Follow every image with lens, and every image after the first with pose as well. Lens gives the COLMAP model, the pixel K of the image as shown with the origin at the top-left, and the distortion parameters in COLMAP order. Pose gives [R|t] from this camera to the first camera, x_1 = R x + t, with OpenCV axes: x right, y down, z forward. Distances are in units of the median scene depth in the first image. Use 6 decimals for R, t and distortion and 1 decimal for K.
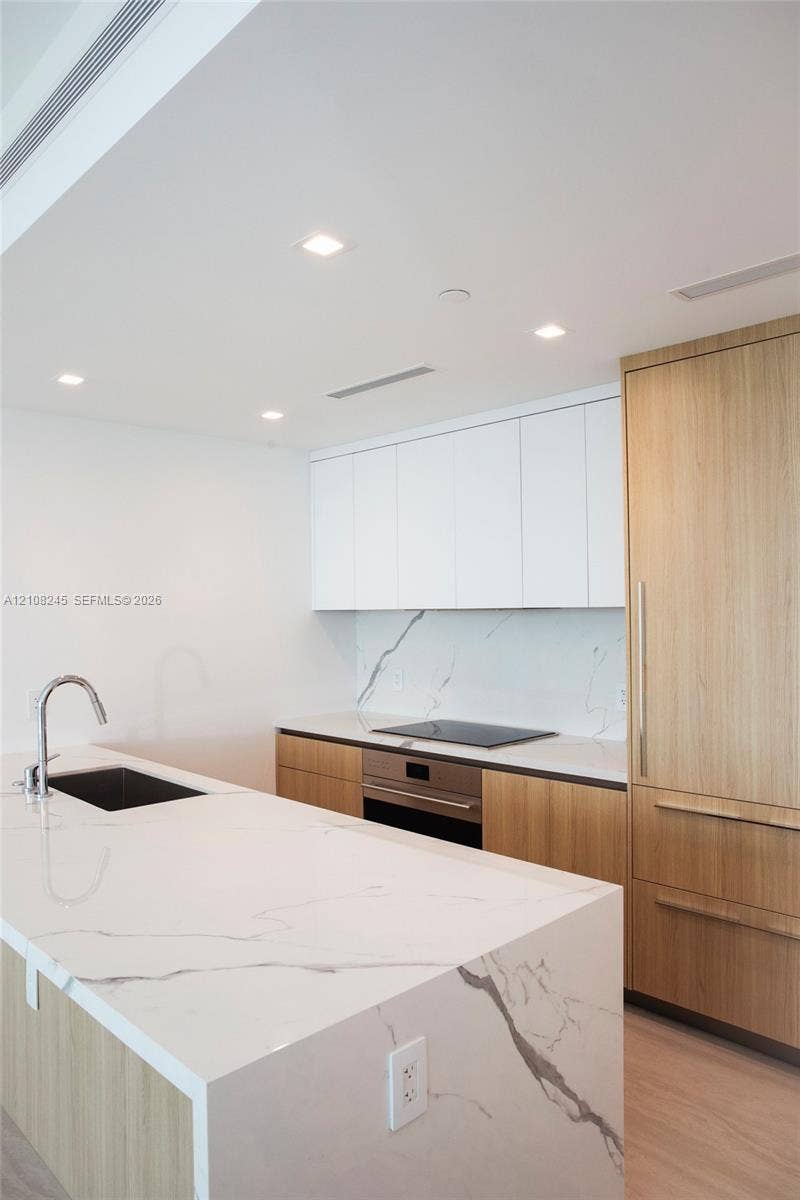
lens RADIAL K [[829.3, 0, 395.7], [0, 829.3, 594.8], [0, 0, 1]] dist [-0.045408, 0.001086]
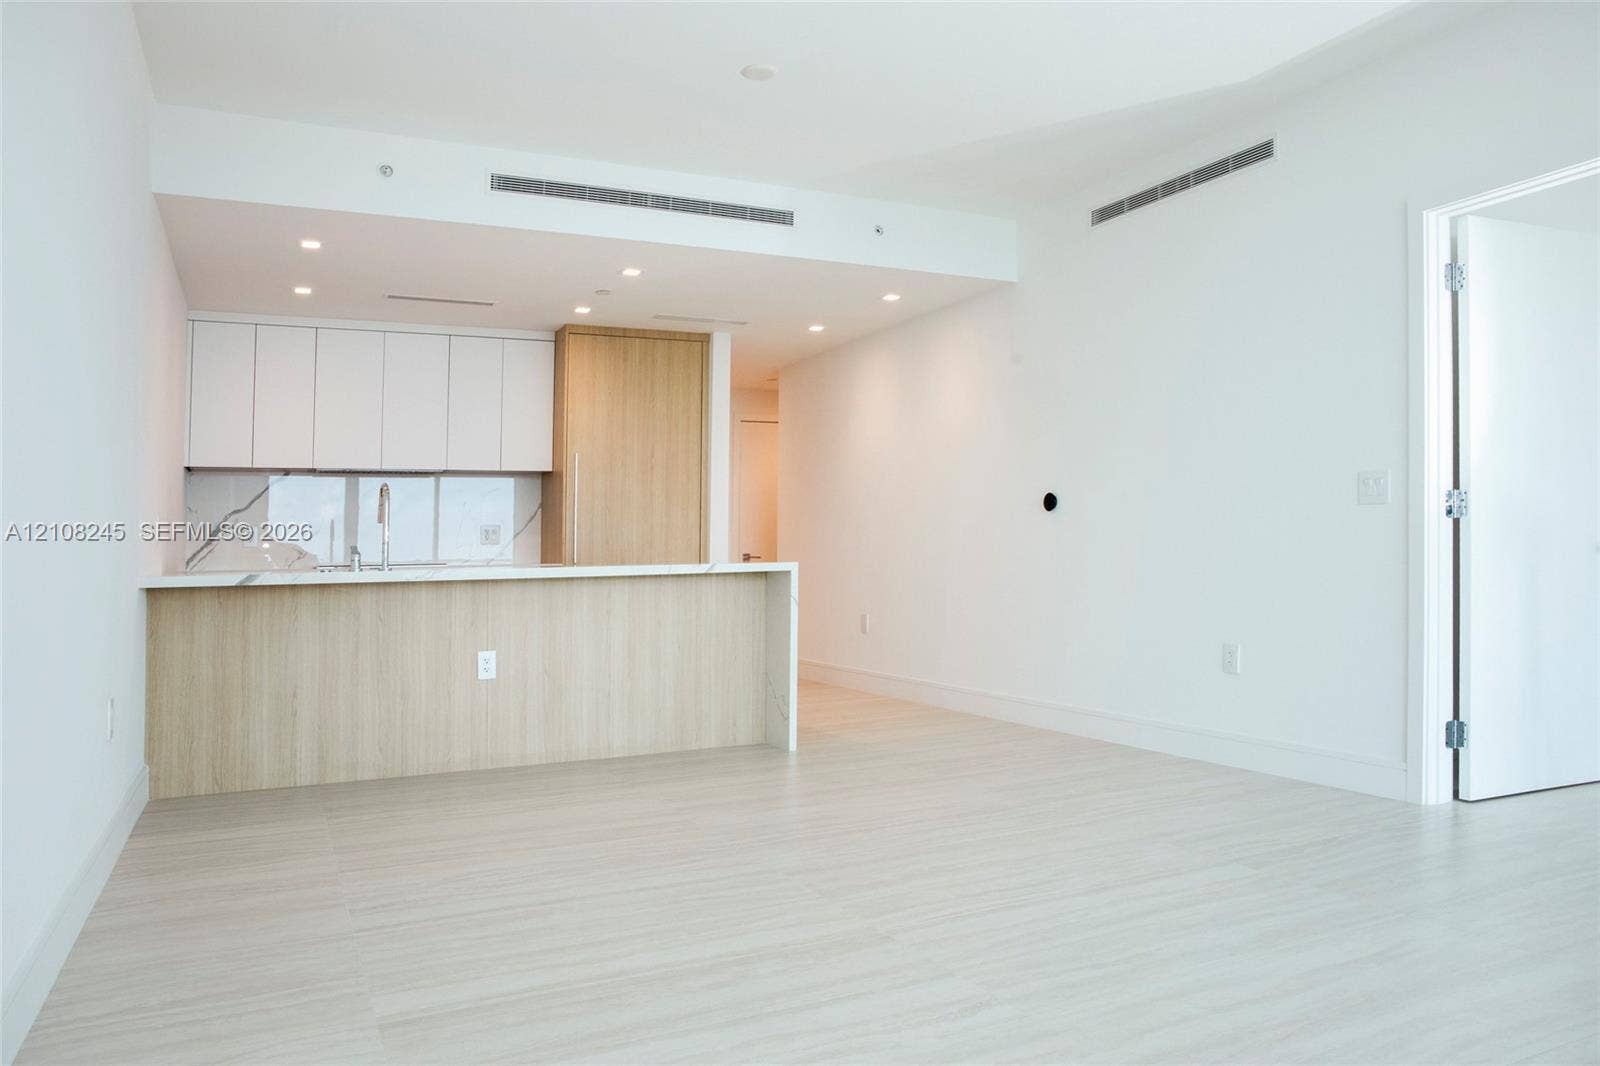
lens RADIAL K [[1147.4, 0, 796.8], [0, 1147.4, 537.7], [0, 0, 1]] dist [-0.064002, 0.001246]
pose [[0.334370, 0.024941, 0.942112, -1.614924], [-0.000384, 0.999653, -0.026328, 0.200362], [-0.942442, 0.008442, 0.334264, -0.229889]]
